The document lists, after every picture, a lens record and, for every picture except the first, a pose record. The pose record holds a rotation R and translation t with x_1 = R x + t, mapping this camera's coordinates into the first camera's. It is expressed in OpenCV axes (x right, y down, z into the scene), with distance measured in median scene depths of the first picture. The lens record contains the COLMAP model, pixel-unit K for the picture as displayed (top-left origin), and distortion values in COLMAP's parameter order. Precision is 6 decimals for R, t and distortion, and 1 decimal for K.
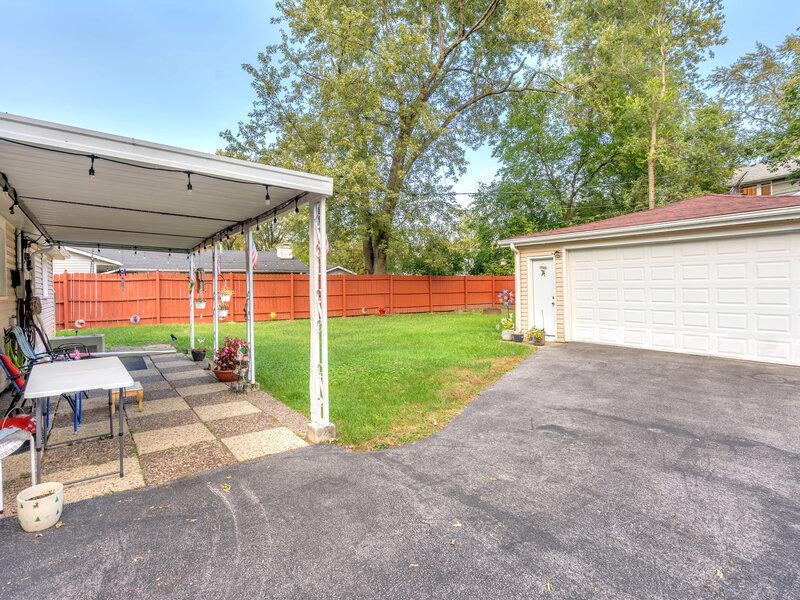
lens RADIAL K [[415.5, 0, 400.6], [0, 415.5, 283.3], [0, 0, 1]] dist [-0.000394, -0.000477]
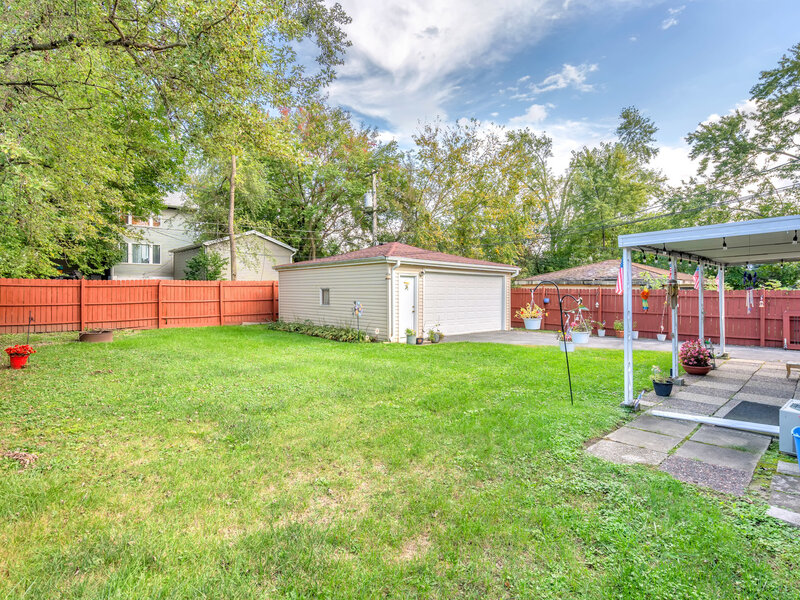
lens RADIAL K [[415.5, 0, 400.6], [0, 415.5, 283.3], [0, 0, 1]] dist [-0.000394, -0.000477]
pose [[-0.149519, 0.036296, 0.988092, -0.862602], [-0.006774, 0.999265, -0.037731, 0.009629], [-0.988736, -0.012334, -0.149164, 1.169077]]
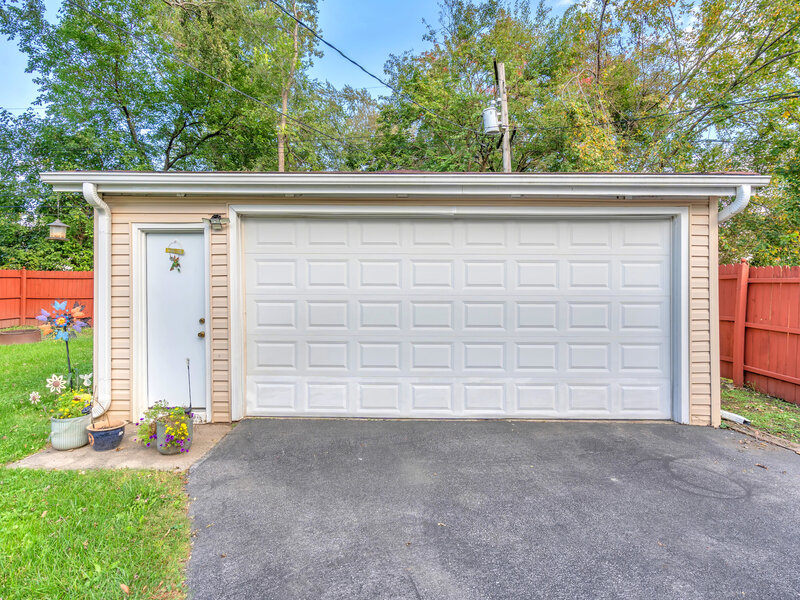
lens RADIAL K [[415.5, 0, 400.6], [0, 415.5, 283.3], [0, 0, 1]] dist [-0.000394, -0.000477]
pose [[0.576285, 0.019810, 0.817008, 0.122507], [-0.017342, 0.999777, -0.012009, -0.003474], [-0.817064, -0.007248, 0.576501, 0.544096]]
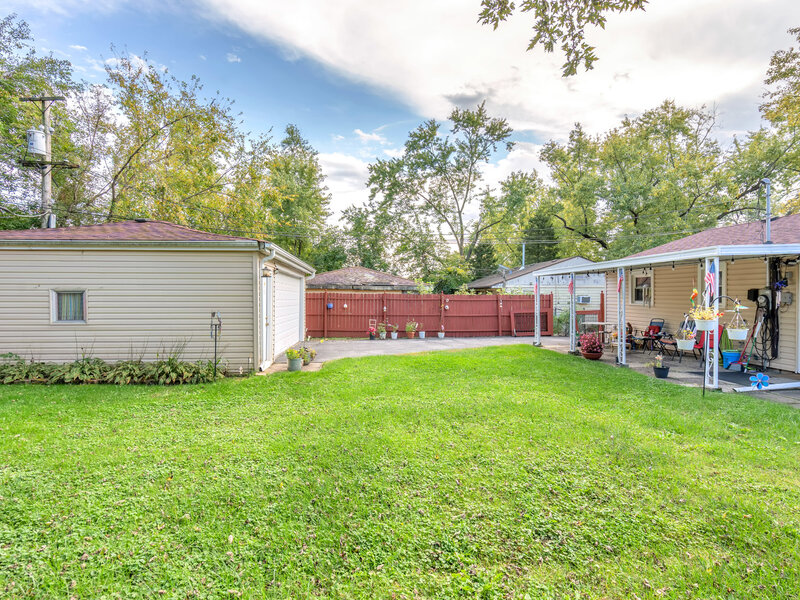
lens RADIAL K [[409.5, 0, 400.0], [0, 409.5, 300.0], [0, 0, 1]] dist [-0.000050, -0.000075]
pose [[-0.863602, 0.014807, 0.503957, -0.323387], [0.012048, 0.999889, -0.008732, 0.006349], [-0.504031, -0.001469, -0.863684, 1.533993]]
